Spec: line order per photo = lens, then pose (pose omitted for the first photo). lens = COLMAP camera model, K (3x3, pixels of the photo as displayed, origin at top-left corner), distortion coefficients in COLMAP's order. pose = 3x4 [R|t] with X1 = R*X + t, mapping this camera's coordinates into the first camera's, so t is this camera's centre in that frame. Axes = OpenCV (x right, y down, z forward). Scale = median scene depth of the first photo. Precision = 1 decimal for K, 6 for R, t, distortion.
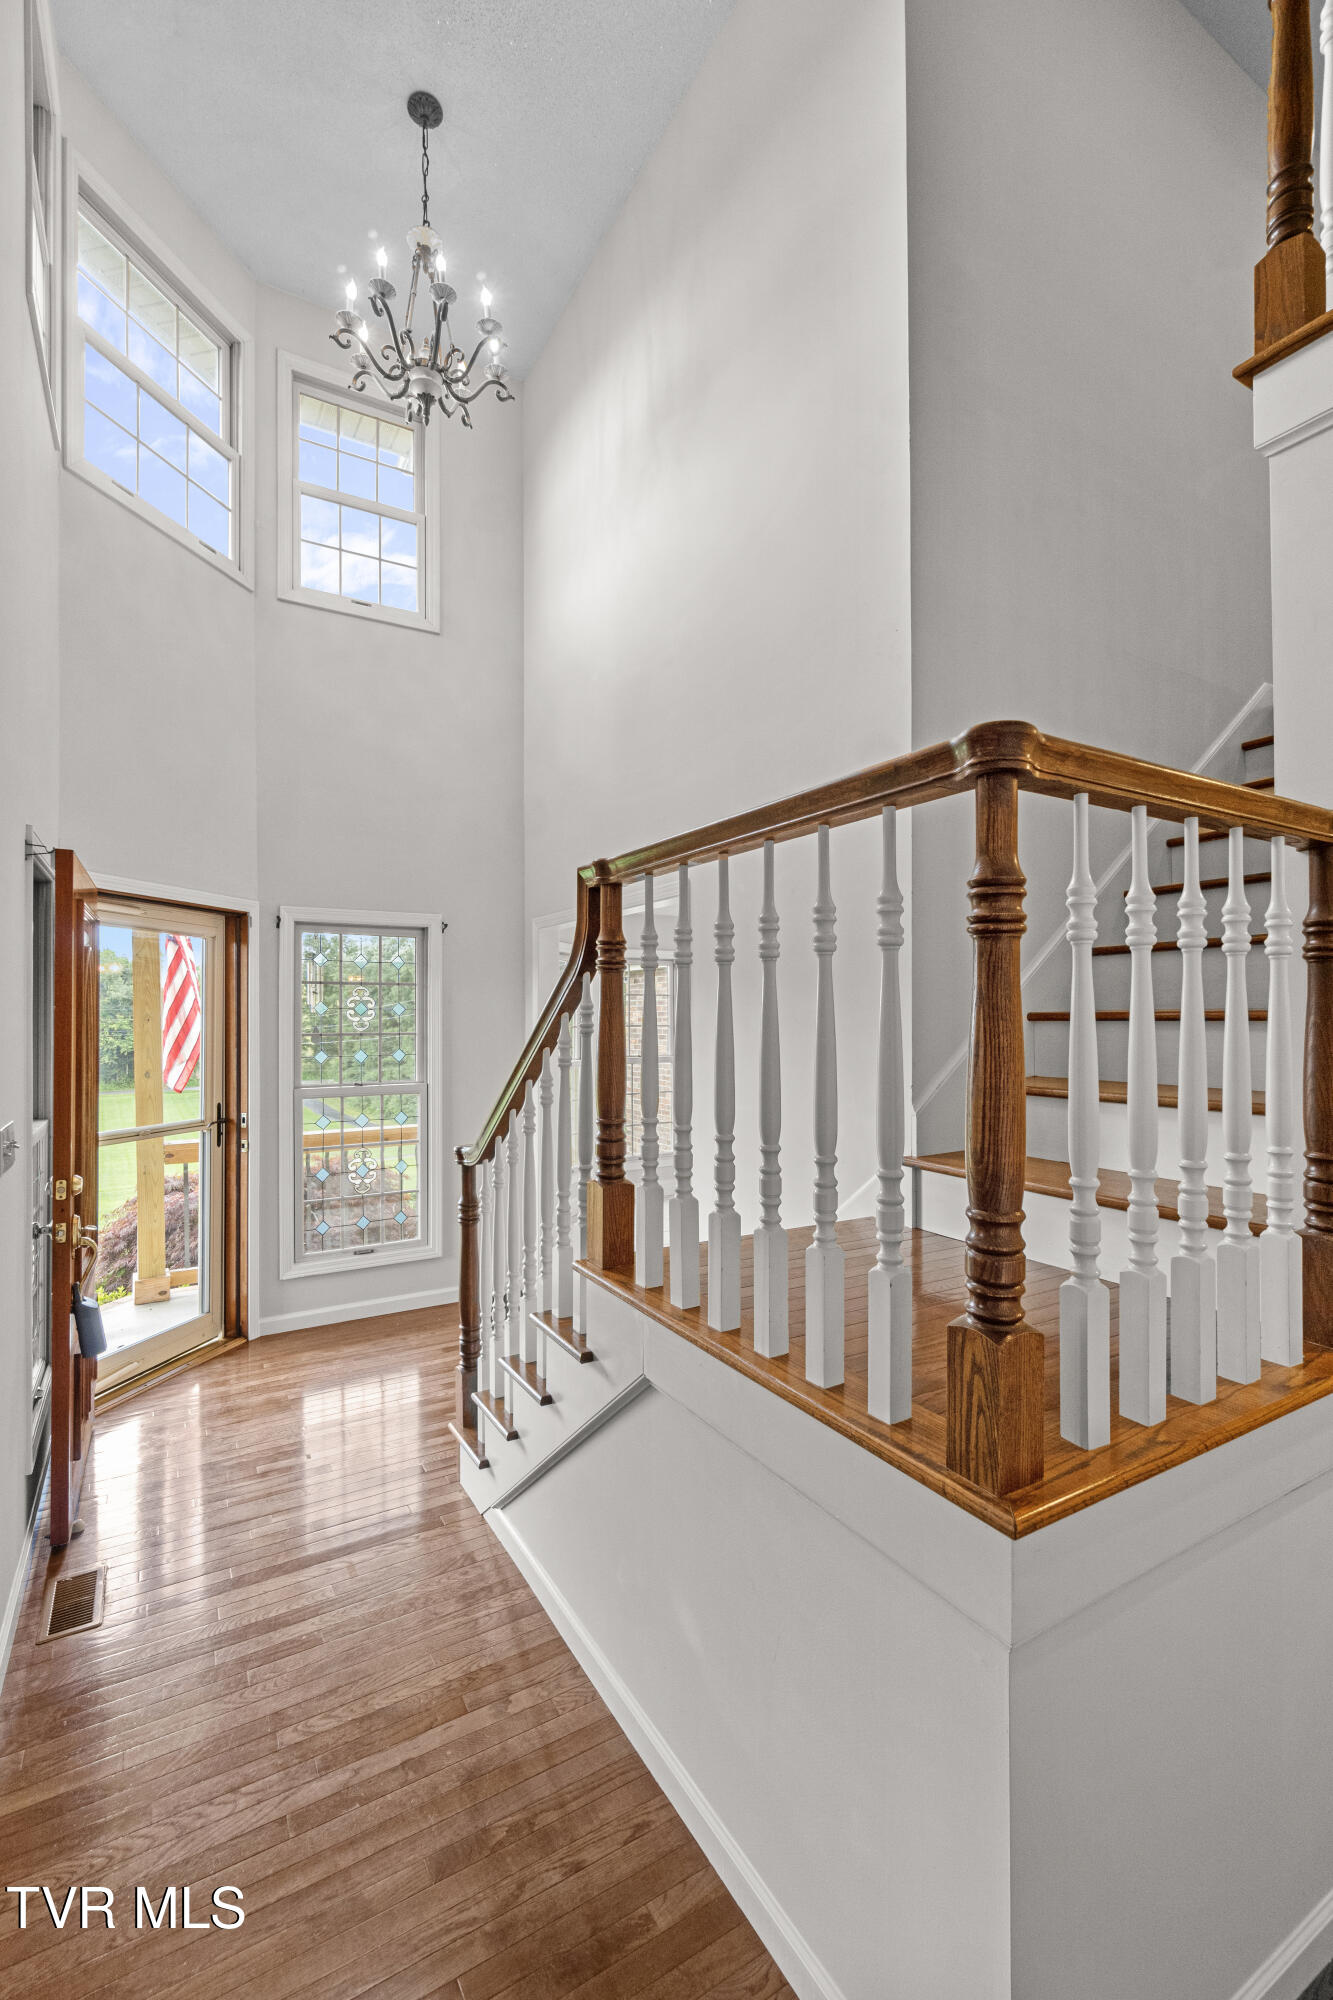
lens RADIAL K [[867.7, 0, 673.2], [0, 867.7, 1002.5], [0, 0, 1]] dist [-0.003460, 0.001152]
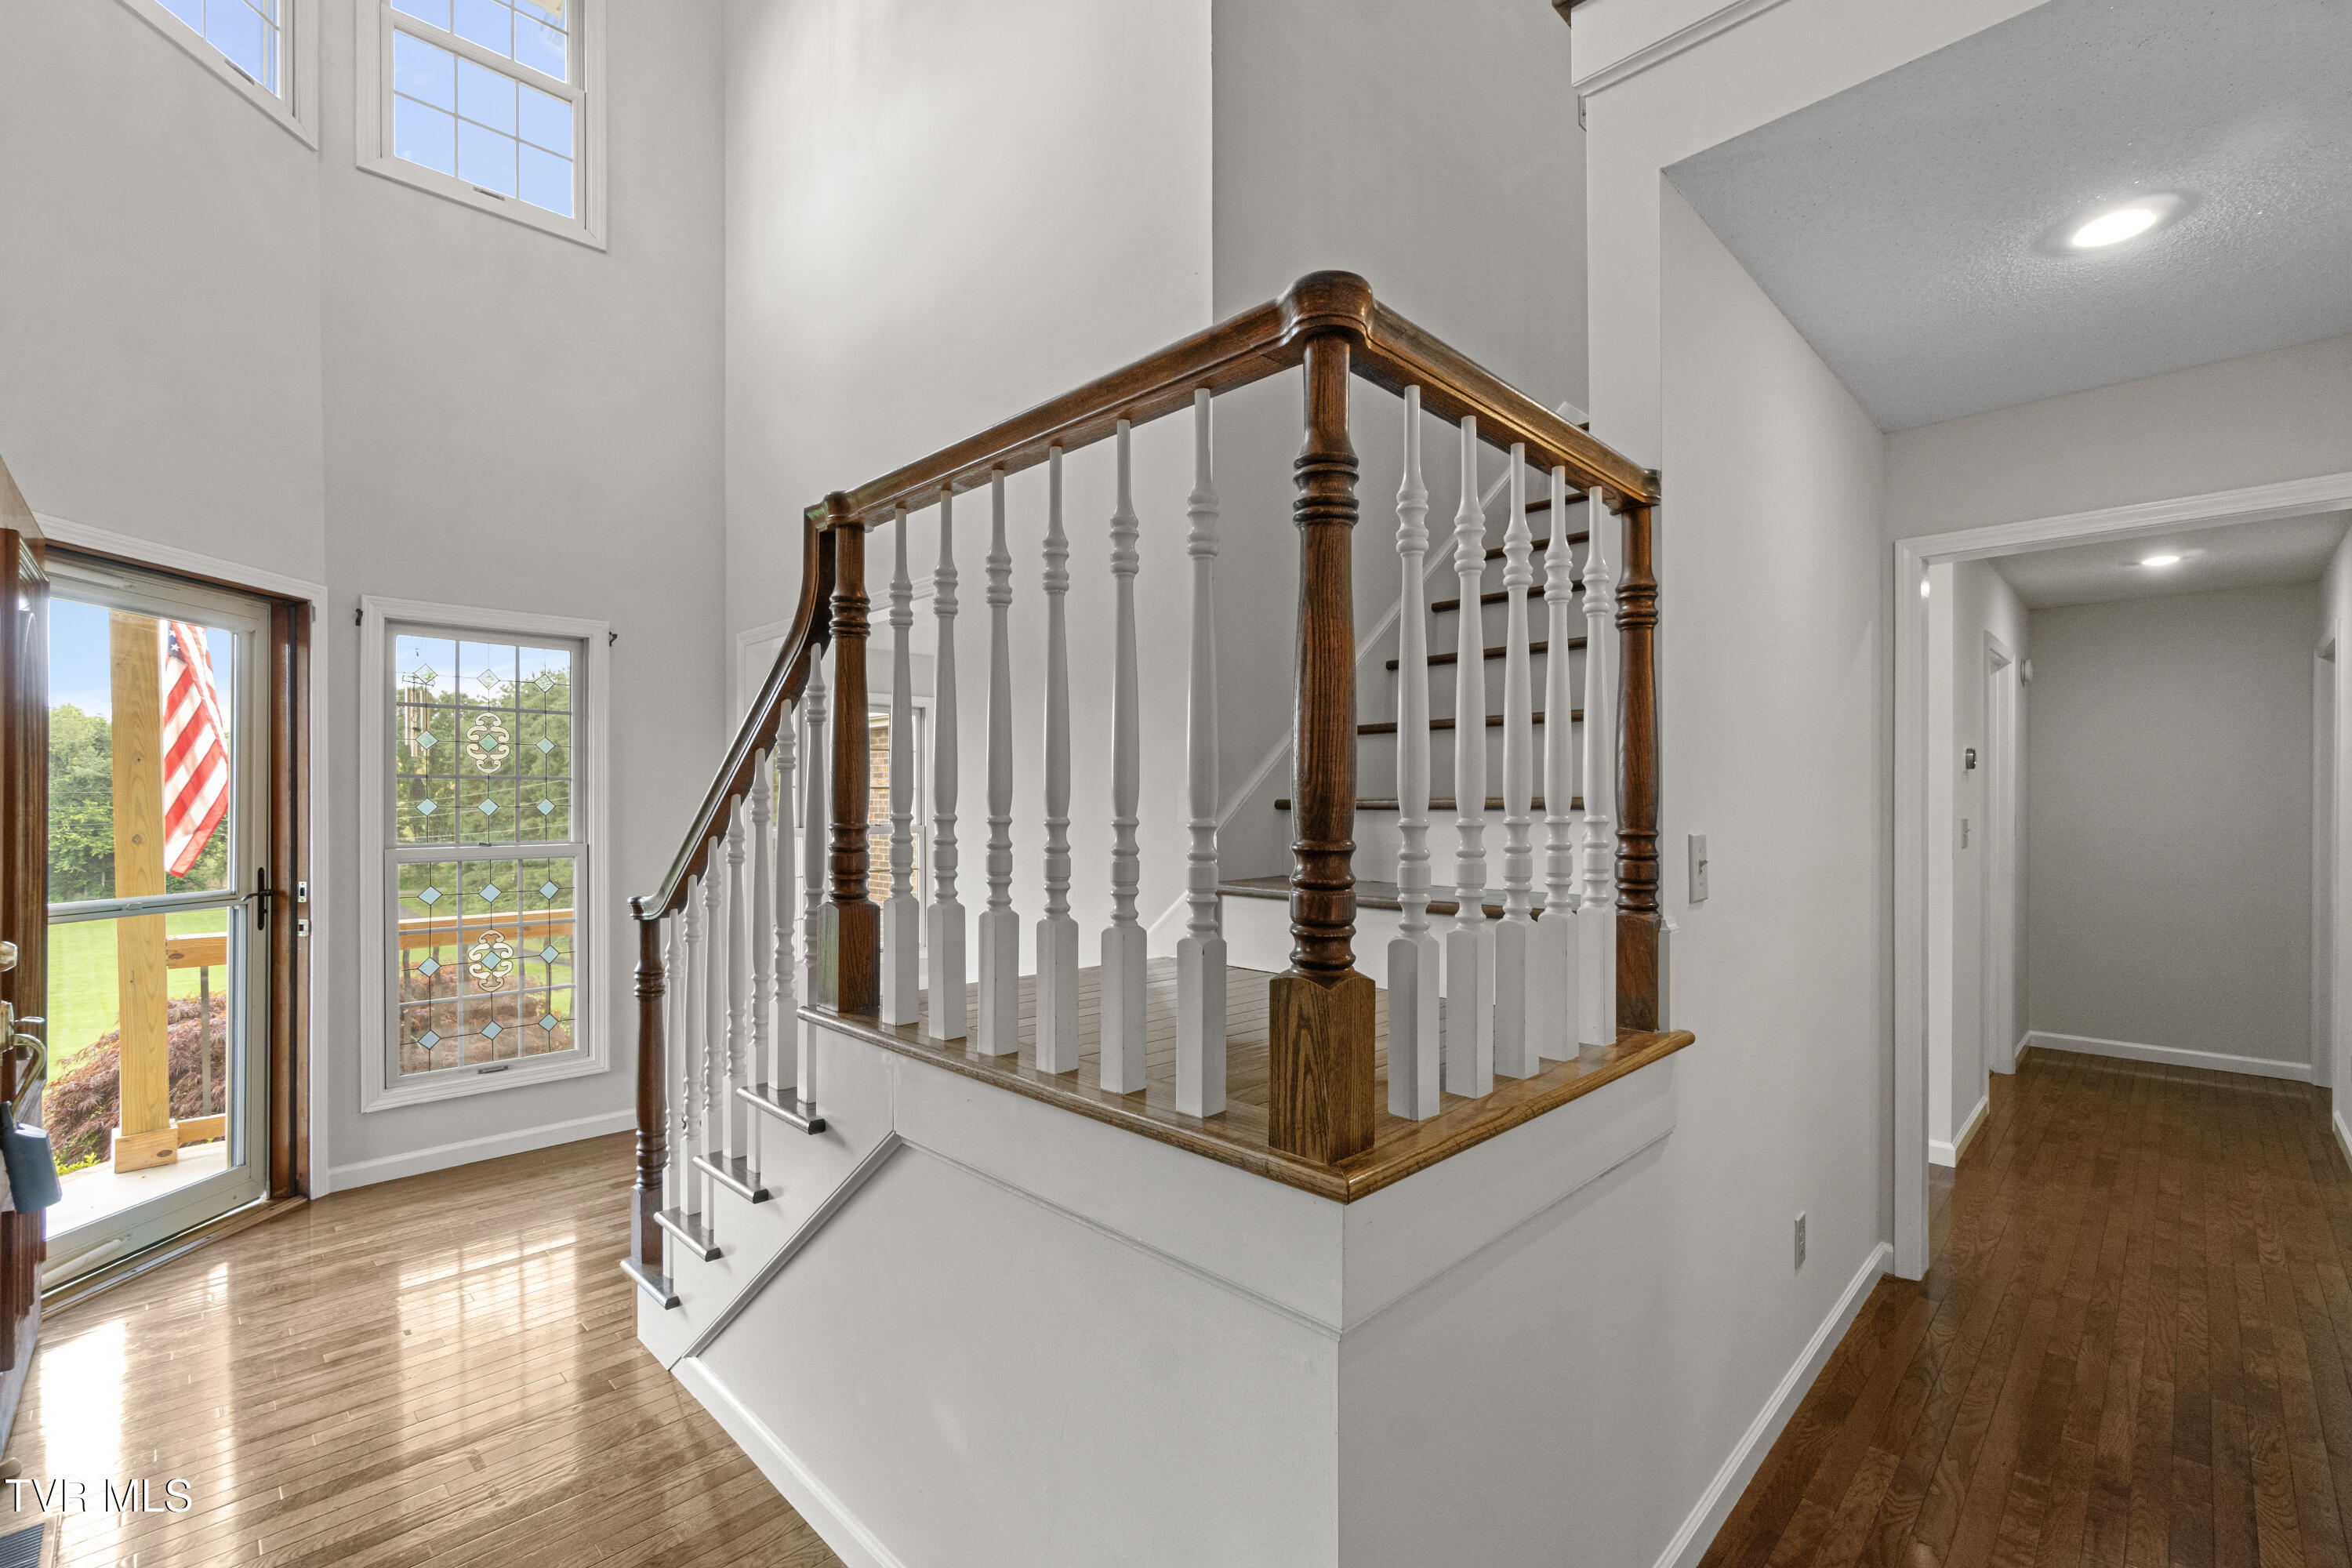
lens RADIAL K [[1020.5, 0, 1174.1], [0, 1020.5, 800.1], [0, 0, 1]] dist [-0.003460, 0.001152]
pose [[0.969287, 0.001778, 0.245928, -0.012798], [-0.002994, 0.999985, 0.004570, 0.101296], [-0.245916, -0.005166, 0.969277, 0.025229]]
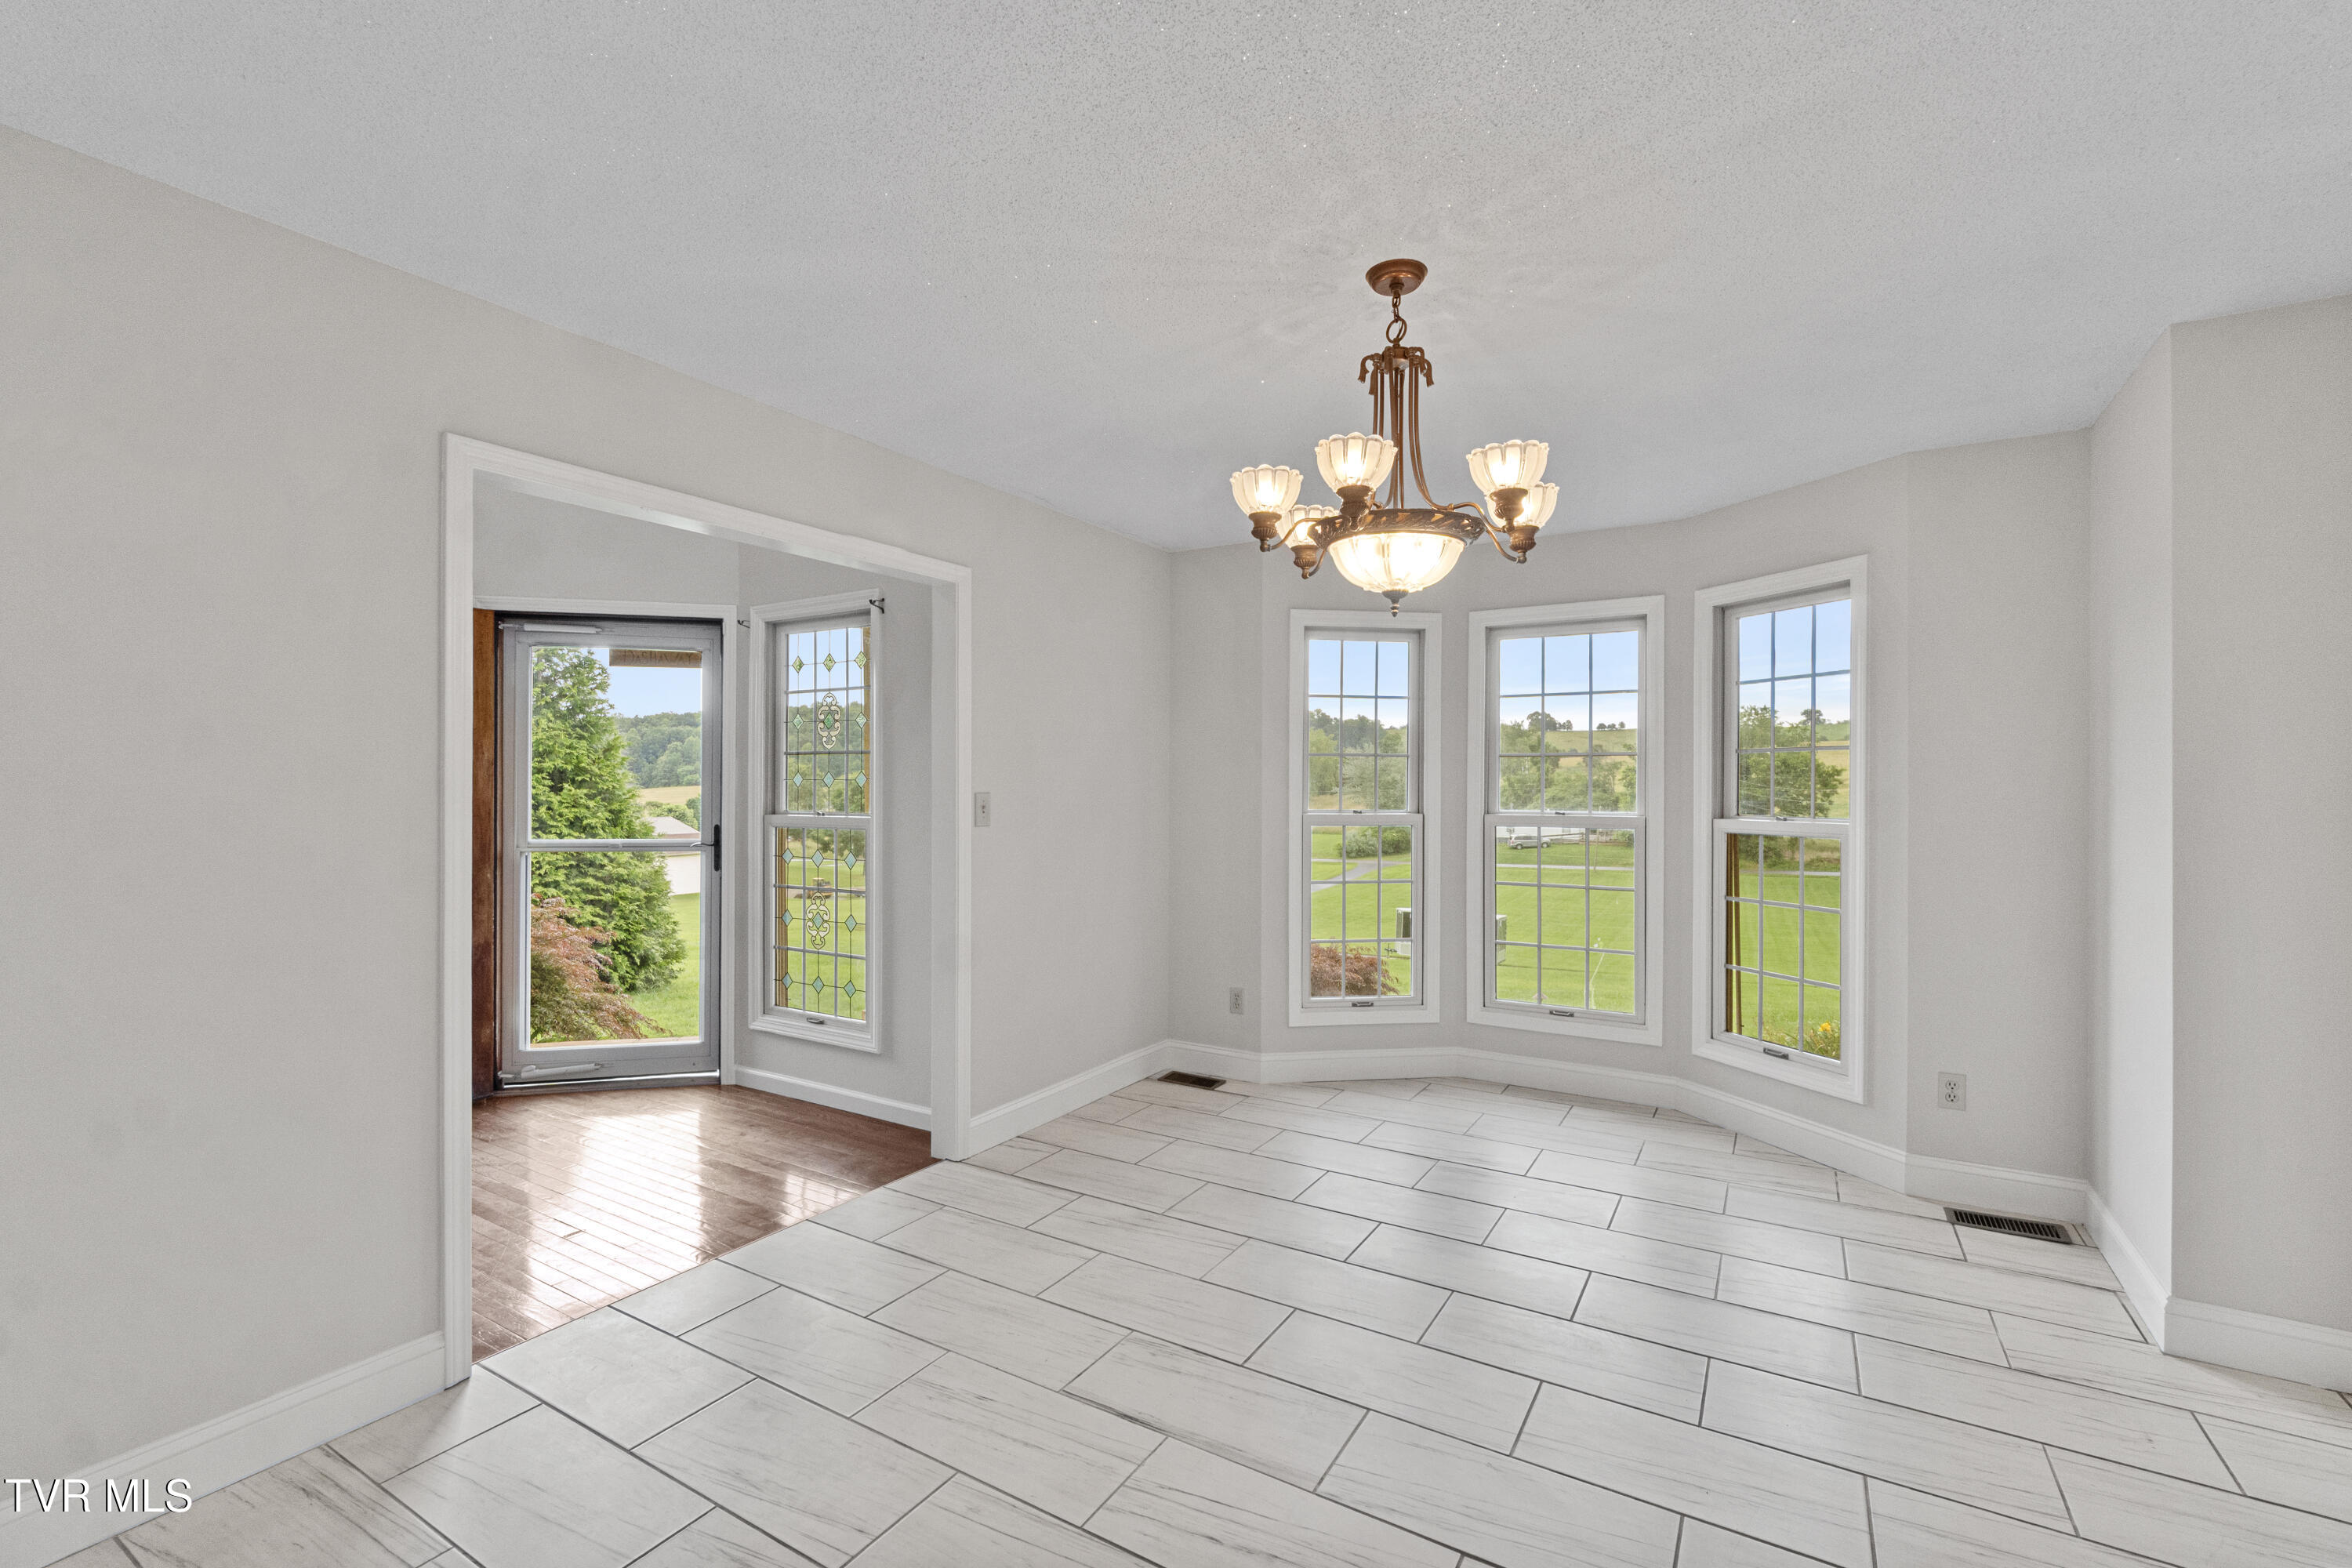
lens RADIAL K [[1025.8, 0, 1176.0], [0, 1025.8, 784.0], [0, 0, 1]] dist [-0.008806, 0.000952]
pose [[0.471890, 0.003574, -0.881650, 1.278822], [0.004079, 0.999972, 0.006237, 0.123109], [0.881648, -0.006539, 0.471863, 1.688722]]
